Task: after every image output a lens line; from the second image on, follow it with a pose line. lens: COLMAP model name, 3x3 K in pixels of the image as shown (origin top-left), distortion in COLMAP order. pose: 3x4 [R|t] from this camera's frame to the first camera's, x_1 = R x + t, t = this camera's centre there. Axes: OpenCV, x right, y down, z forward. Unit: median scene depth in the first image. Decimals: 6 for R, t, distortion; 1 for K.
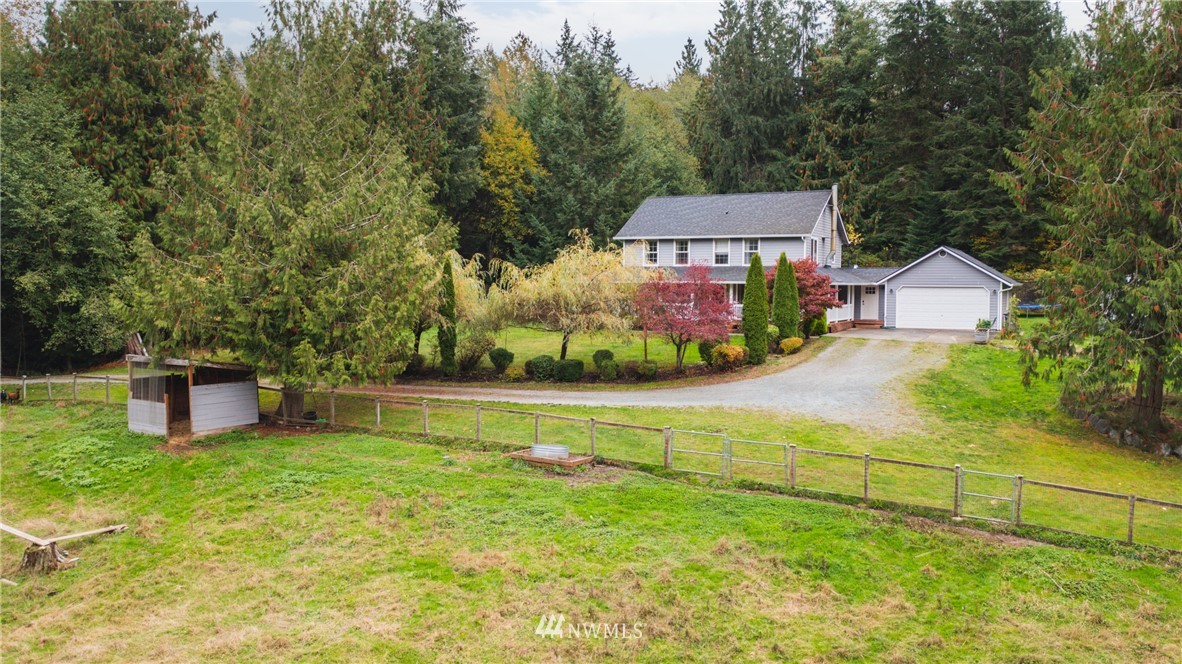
lens RADIAL K [[937.5, 0, 591.0], [0, 937.5, 332.0], [0, 0, 1]] dist [-0.010002, 0.003162]
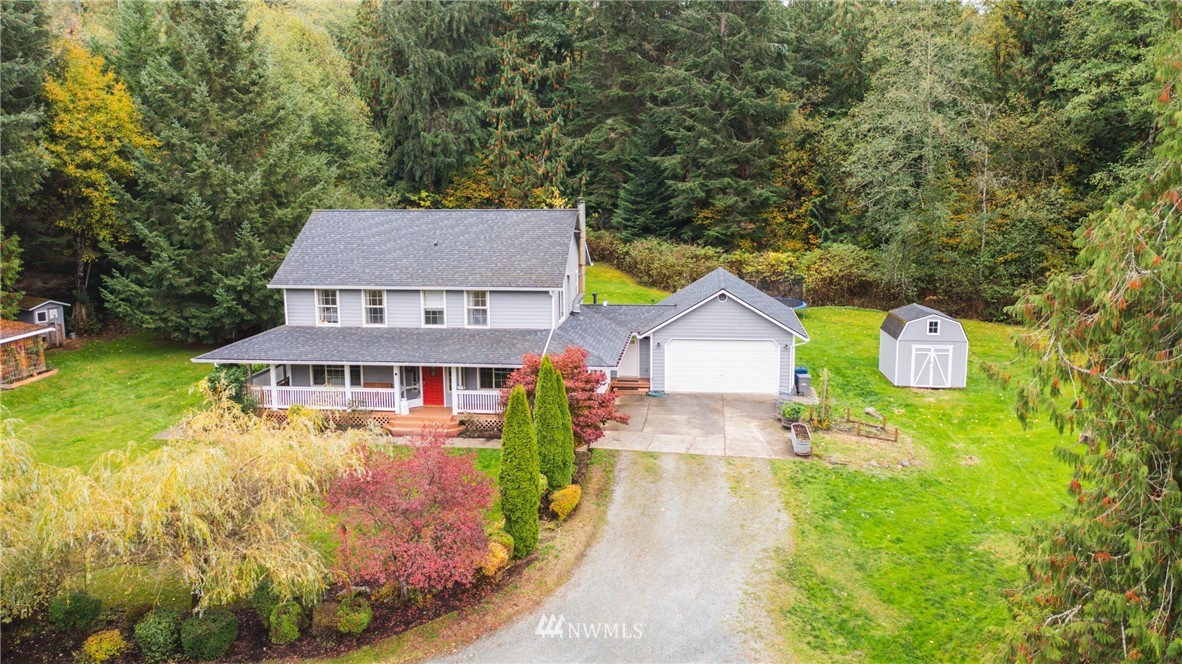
lens RADIAL K [[937.5, 0, 591.0], [0, 937.5, 332.0], [0, 0, 1]] dist [-0.010002, 0.003162]
pose [[0.936034, -0.072167, 0.344431, 0.005412], [0.031481, 0.991995, 0.122293, -0.103789], [-0.350499, -0.103627, 0.930813, 0.216260]]
